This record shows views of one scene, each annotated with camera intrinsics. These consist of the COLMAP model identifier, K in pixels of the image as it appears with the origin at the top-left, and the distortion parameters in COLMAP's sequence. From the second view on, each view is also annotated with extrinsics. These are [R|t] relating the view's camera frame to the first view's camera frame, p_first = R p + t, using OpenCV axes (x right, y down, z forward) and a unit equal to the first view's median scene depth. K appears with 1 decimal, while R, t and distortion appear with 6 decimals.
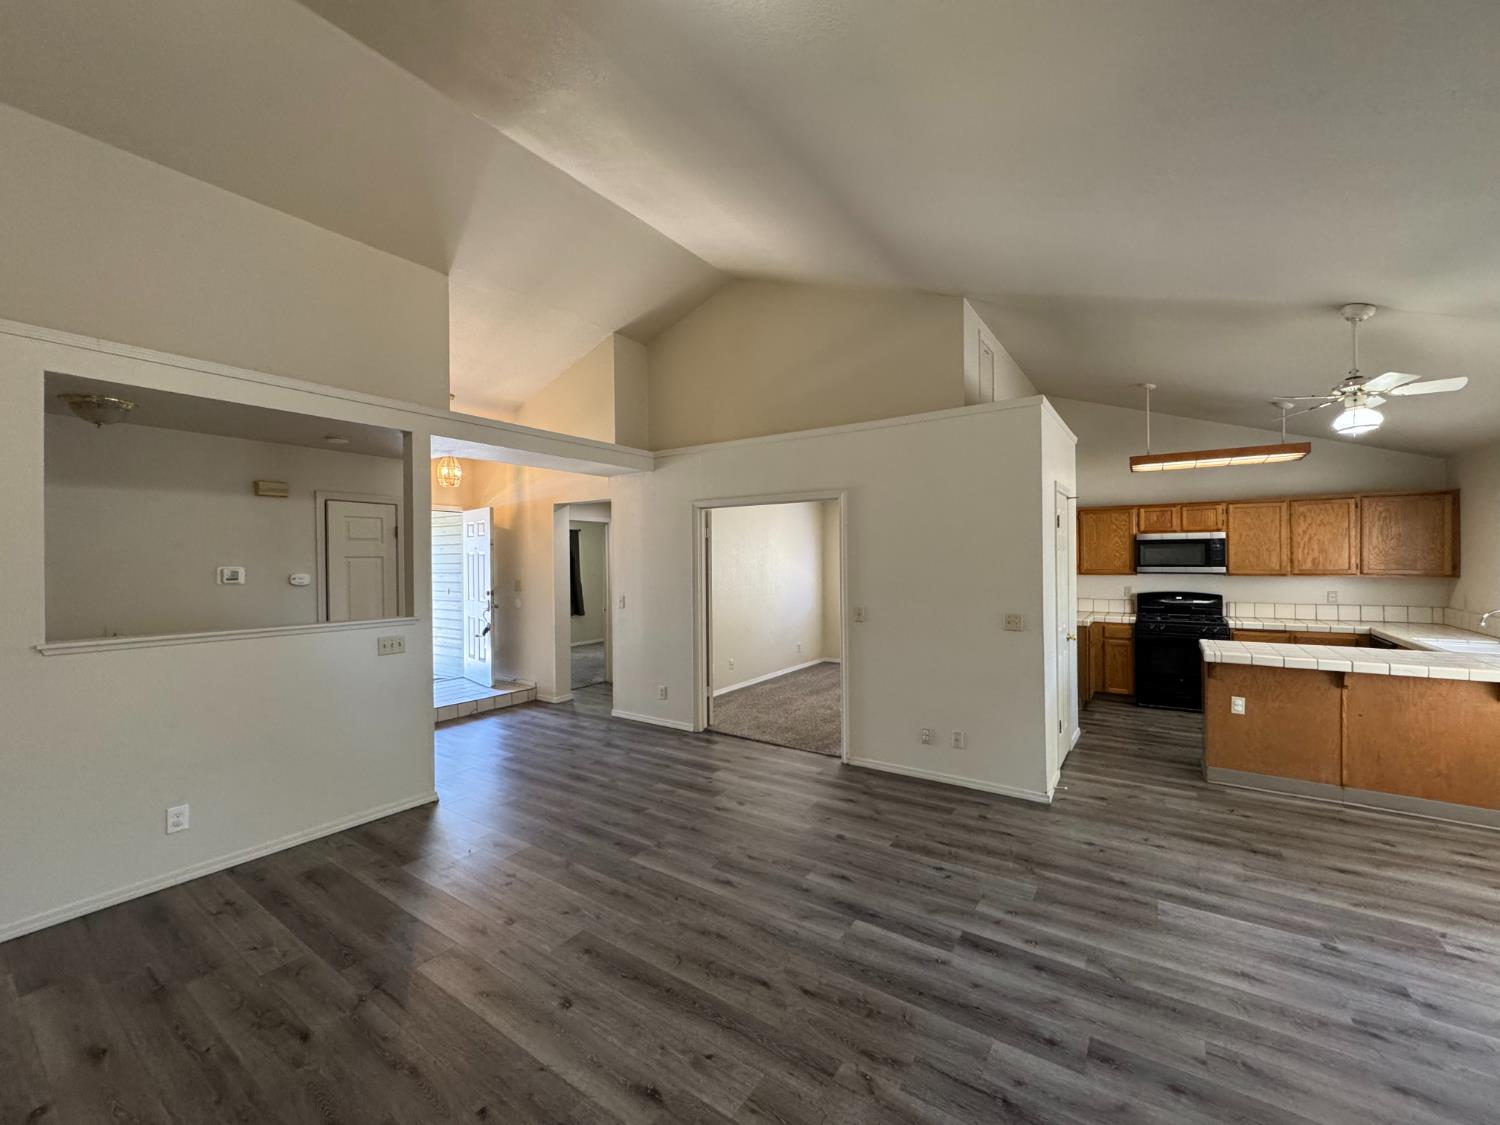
lens RADIAL K [[600.8, 0, 750.2], [0, 600.8, 559.5], [0, 0, 1]] dist [0.000298, -0.000888]
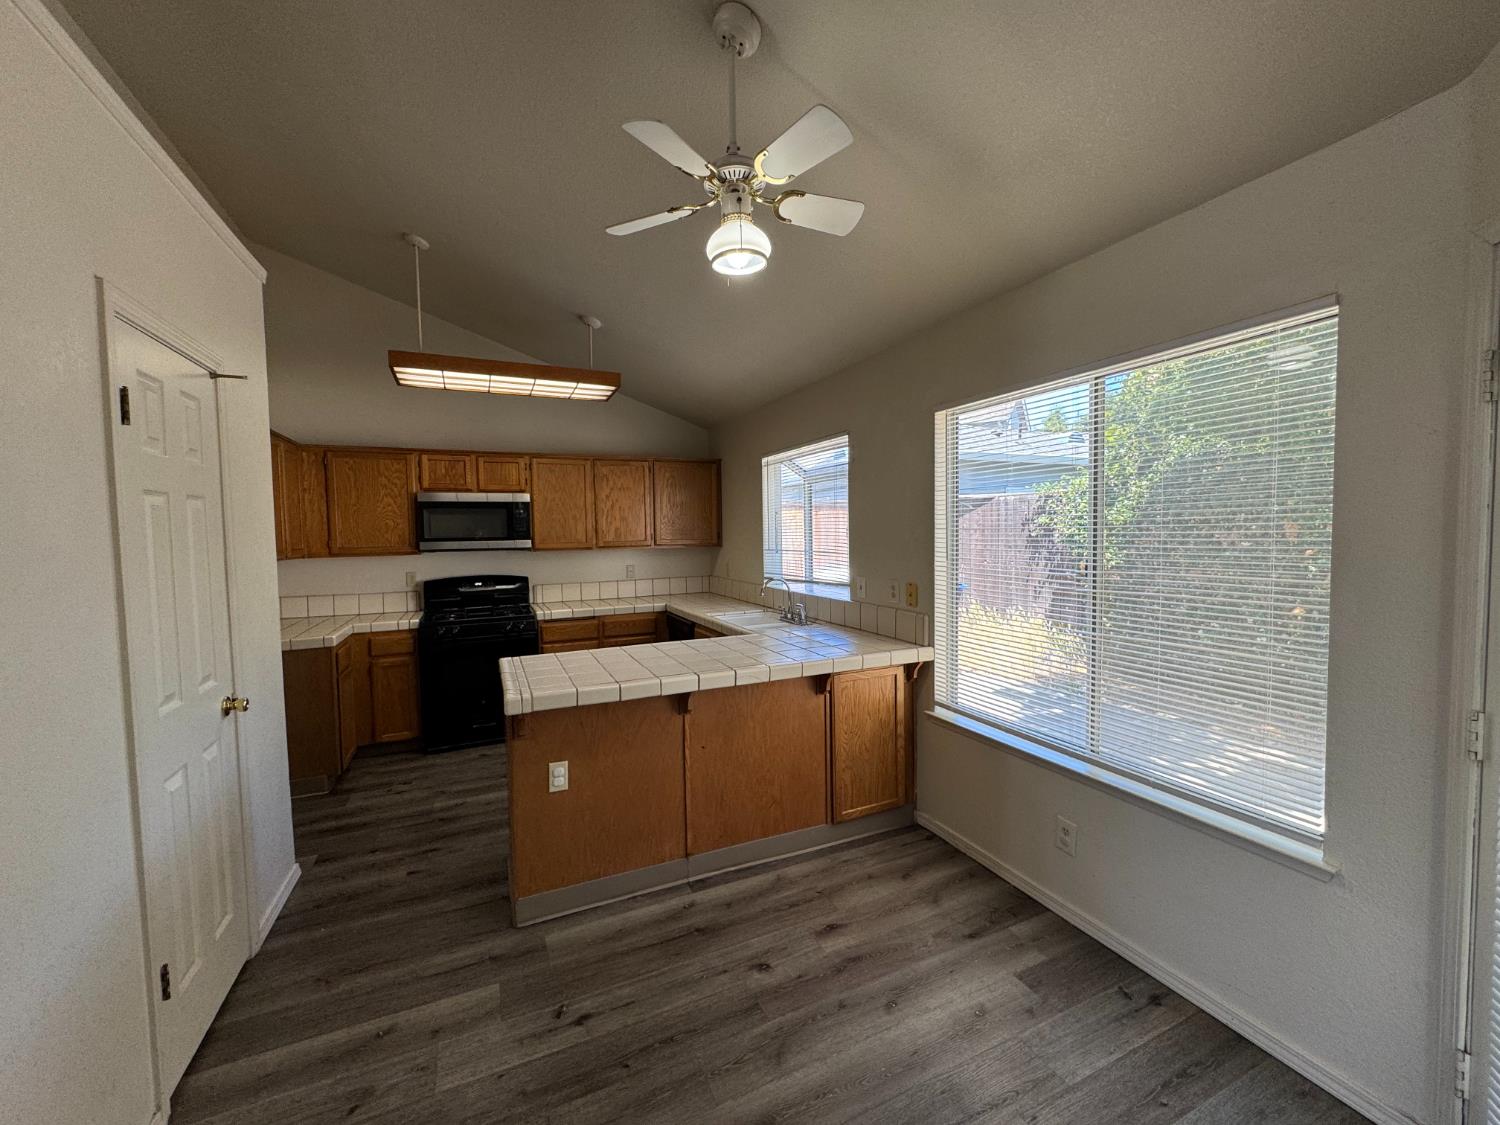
lens RADIAL K [[600.8, 0, 750.2], [0, 600.8, 559.5], [0, 0, 1]] dist [0.000298, -0.000888]
pose [[0.520490, -0.040280, 0.852917, 0.319261], [0.013414, 0.999149, 0.039000, 0.012601], [-0.853763, -0.008858, 0.520587, 0.409470]]
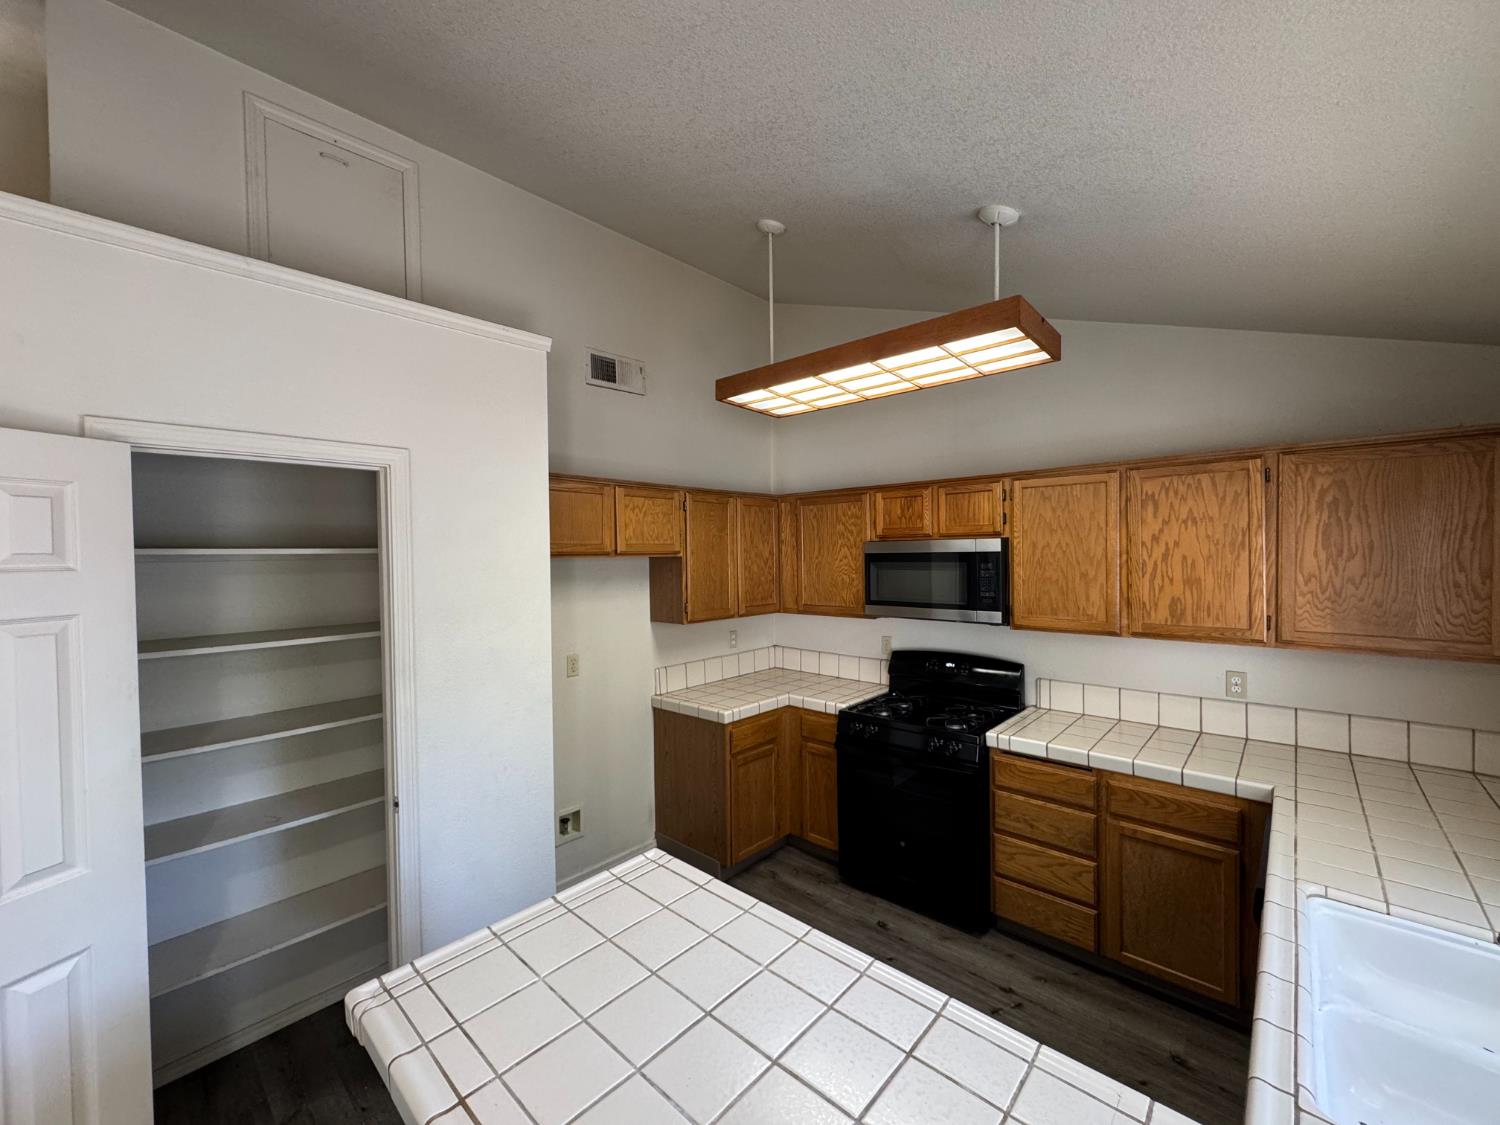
lens RADIAL K [[598.1, 0, 749.5], [0, 598.1, 558.8], [0, 0, 1]] dist [0.001557, 0.000527]
pose [[0.989755, -0.005503, -0.142673, 0.738507], [0.007006, 0.999925, 0.010035, -0.039991], [0.142607, -0.010932, 0.989719, 0.558977]]
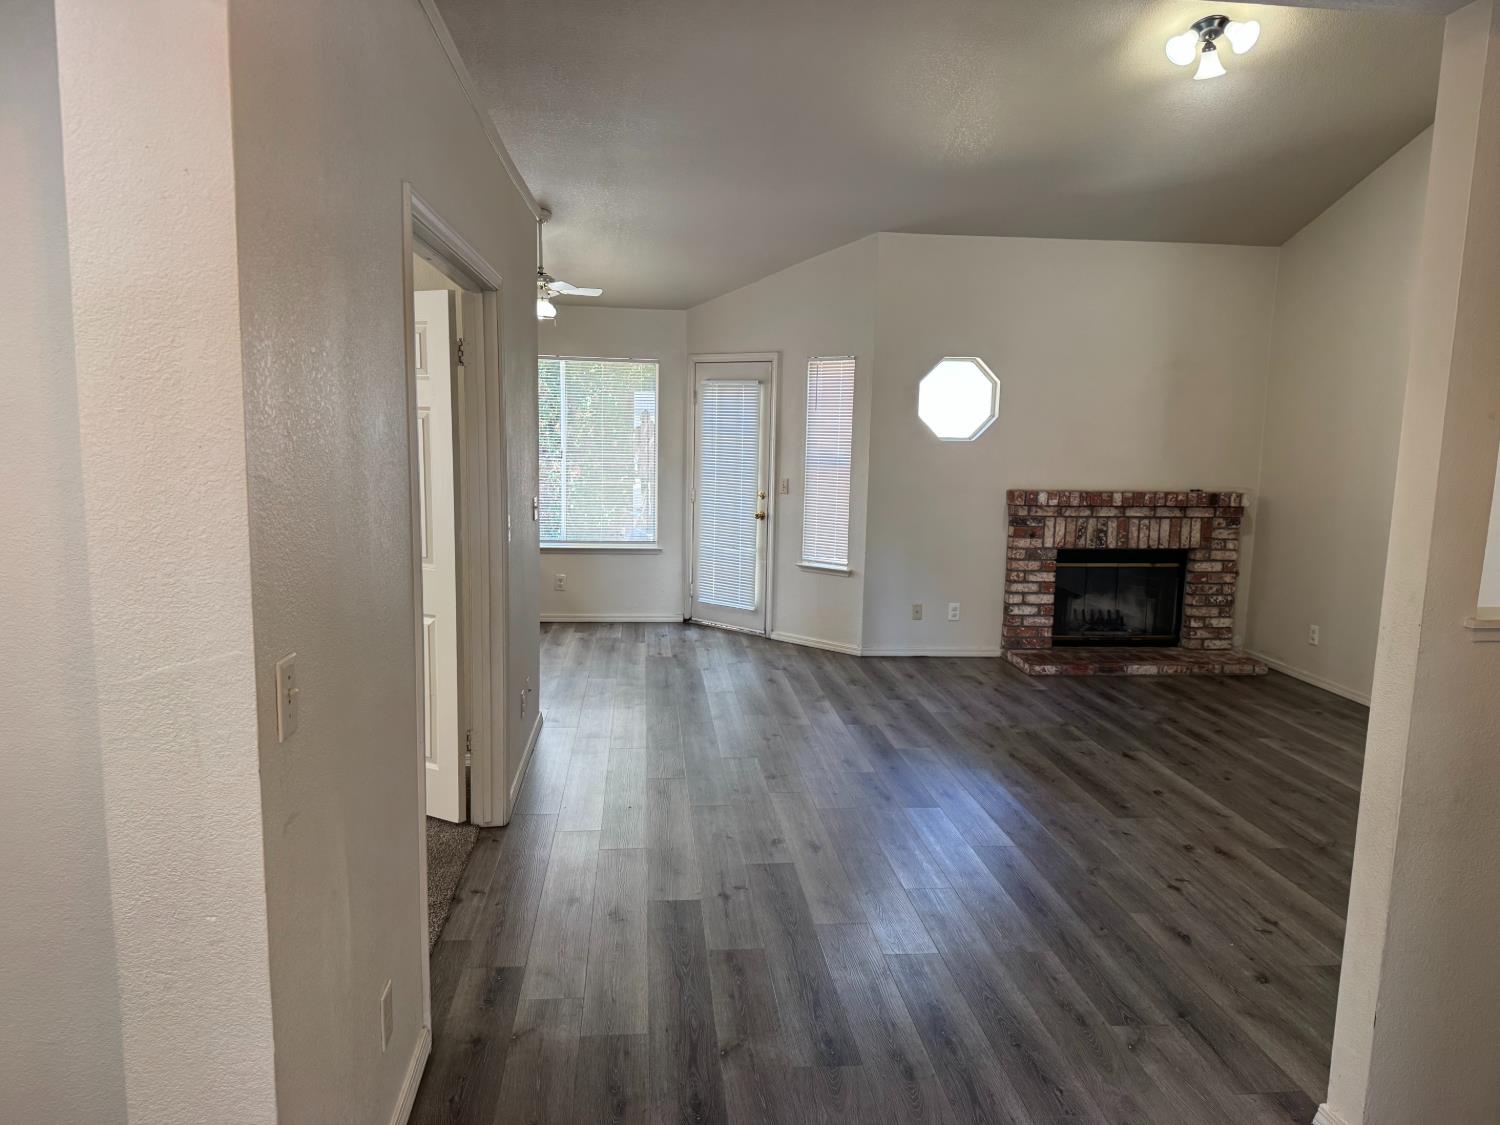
lens RADIAL K [[1052.4, 0, 750.0], [0, 1052.4, 562.5], [0, 0, 1]] dist [0.055781, -0.003191]
pose [[-0.644905, -0.105802, 0.756904, -0.551271], [-0.015145, 0.991946, 0.125753, -0.001078], [-0.764113, 0.069635, -0.641313, 1.209109]]
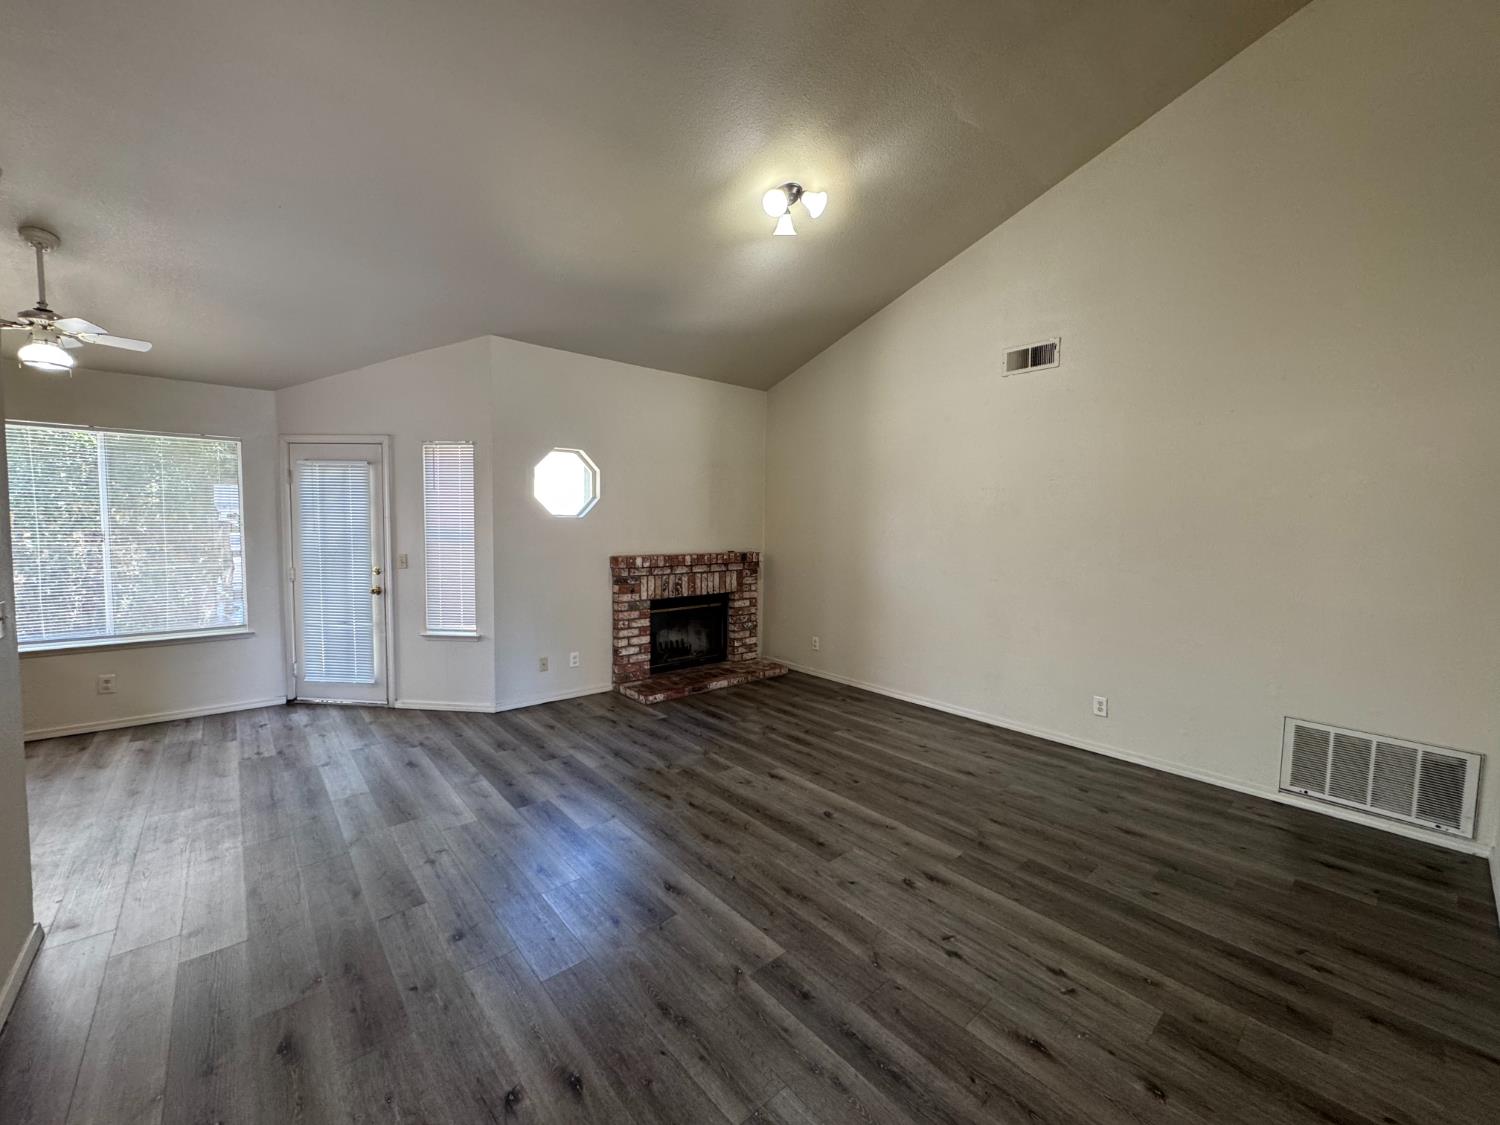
lens RADIAL K [[600.8, 0, 750.2], [0, 600.8, 559.5], [0, 0, 1]] dist [0.000298, -0.000888]
pose [[-0.967725, -0.021389, 0.251101, -0.188763], [-0.006160, 0.998102, 0.061279, 0.016562], [-0.251935, 0.057755, -0.966019, 0.956424]]
